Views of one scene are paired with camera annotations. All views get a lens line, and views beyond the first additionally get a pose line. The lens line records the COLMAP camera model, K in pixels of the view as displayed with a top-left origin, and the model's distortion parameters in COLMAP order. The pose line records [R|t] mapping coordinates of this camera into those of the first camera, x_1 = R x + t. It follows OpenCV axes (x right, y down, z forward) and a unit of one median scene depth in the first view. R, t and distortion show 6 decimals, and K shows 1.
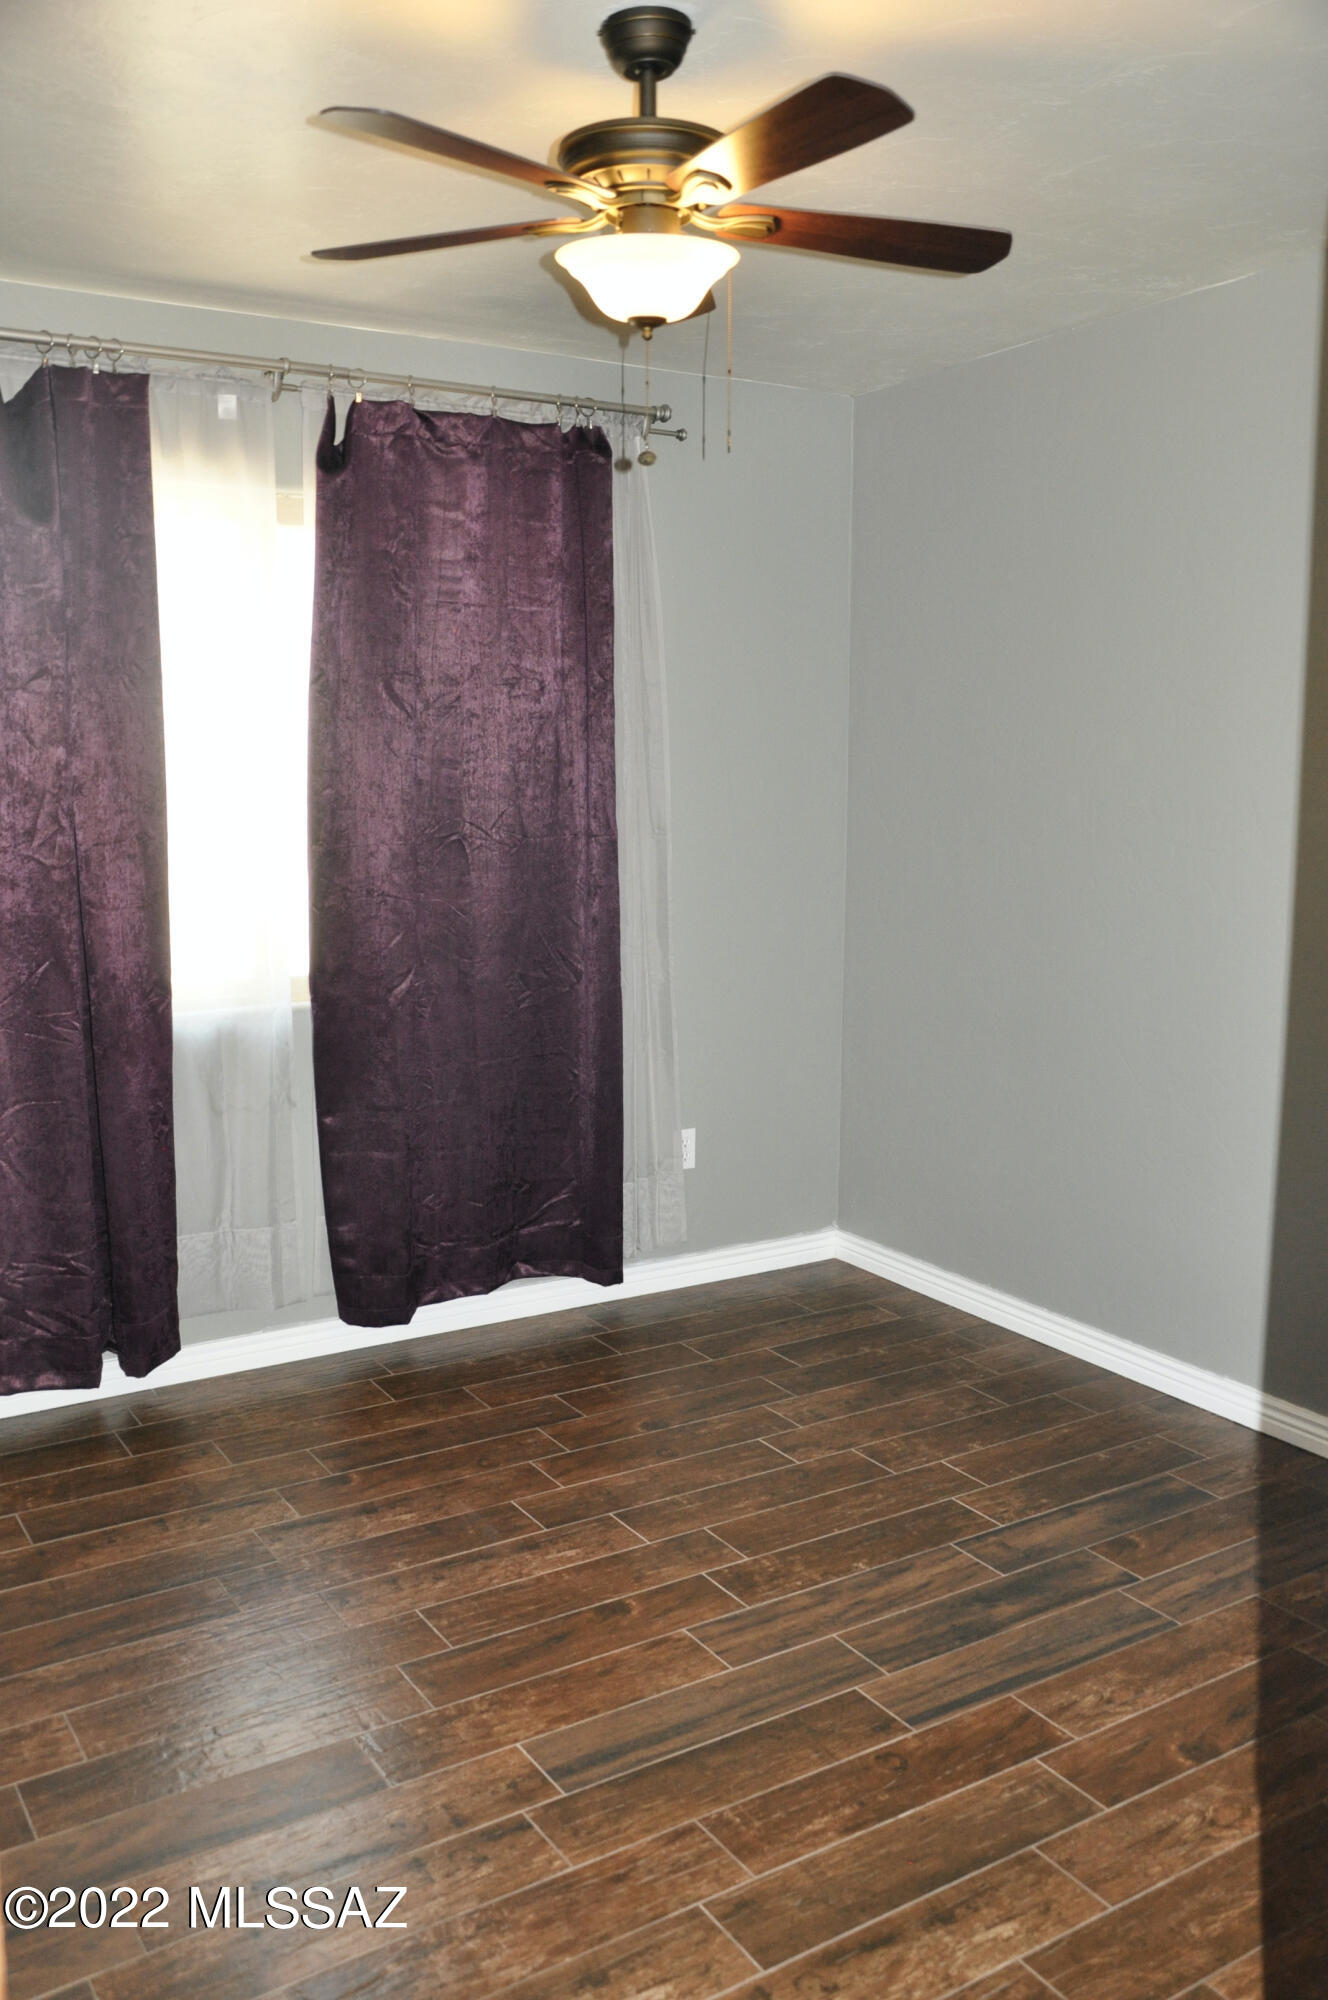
lens RADIAL K [[1728.3, 0, 664.0], [0, 1728.3, 1000.0], [0, 0, 1]] dist [-0.004916, -0.000827]
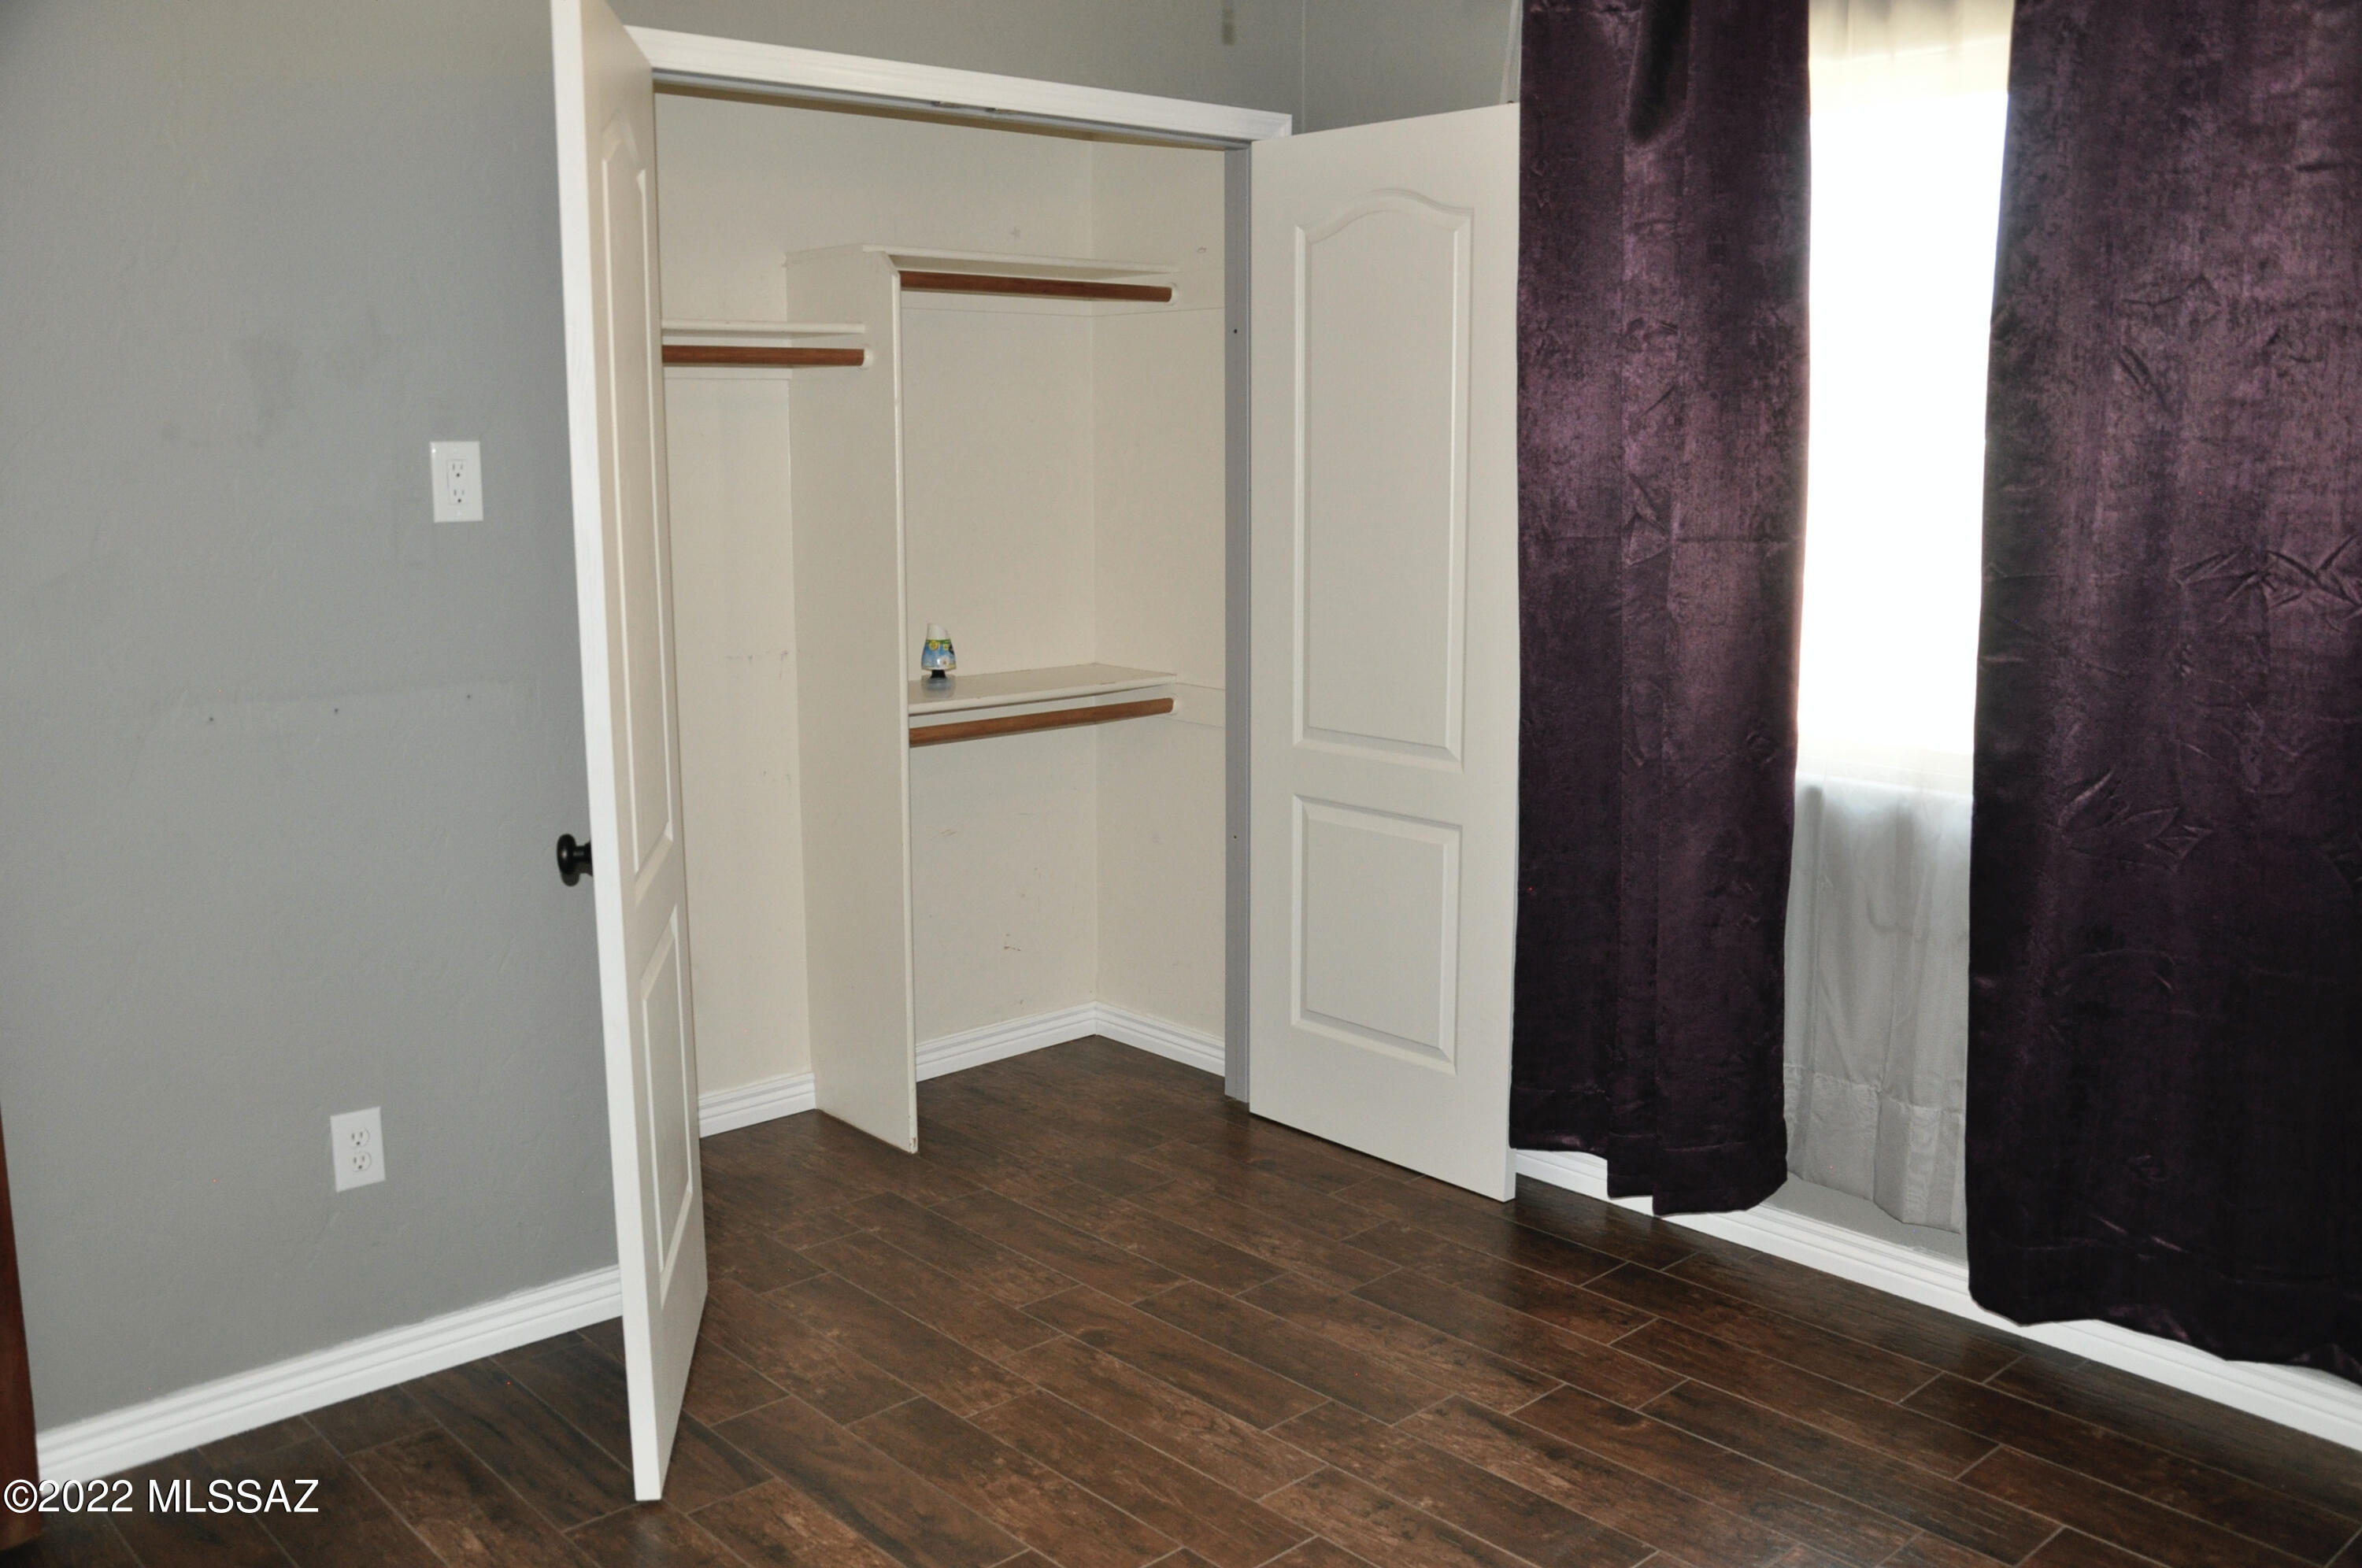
lens RADIAL K [[2040.8, 0, 1181.0], [0, 2040.8, 784.0], [0, 0, 1]] dist [-0.004916, -0.000827]
pose [[0.179018, 0.165291, -0.969862, 0.579870], [-0.140262, 0.980004, 0.141130, -0.083929], [0.973796, 0.110770, 0.198623, 0.613848]]
